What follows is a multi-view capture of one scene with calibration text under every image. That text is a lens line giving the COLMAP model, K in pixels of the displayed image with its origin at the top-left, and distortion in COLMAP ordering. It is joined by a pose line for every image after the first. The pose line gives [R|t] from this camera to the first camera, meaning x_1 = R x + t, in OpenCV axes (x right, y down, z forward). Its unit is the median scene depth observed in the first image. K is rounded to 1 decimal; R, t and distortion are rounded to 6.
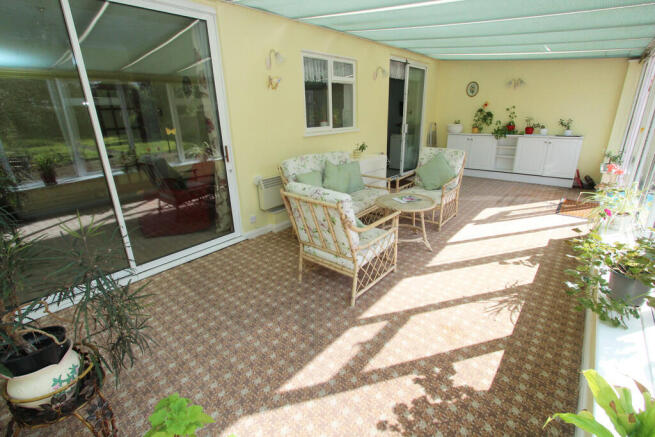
lens RADIAL K [[305.8, 0, 326.0], [0, 305.8, 217.4], [0, 0, 1]] dist [-0.016676, 0.001346]
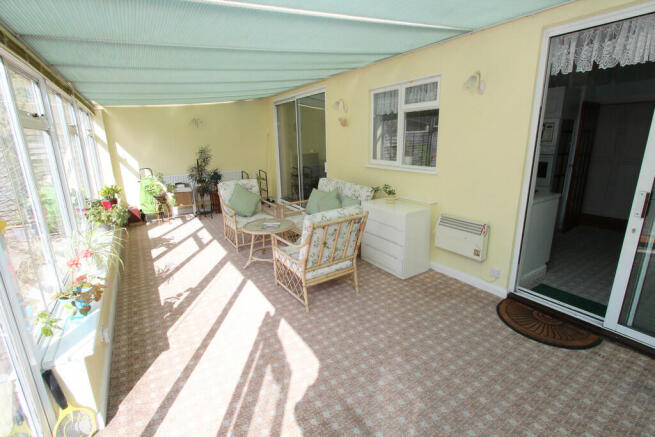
lens RADIAL K [[305.8, 0, 326.7], [0, 305.8, 217.4], [0, 0, 1]] dist [-0.016676, 0.001346]
pose [[-0.297392, 0.263361, -0.917714, 1.341530], [-0.296403, 0.888243, 0.350955, -0.591866], [0.907581, 0.376384, -0.186096, 1.523473]]
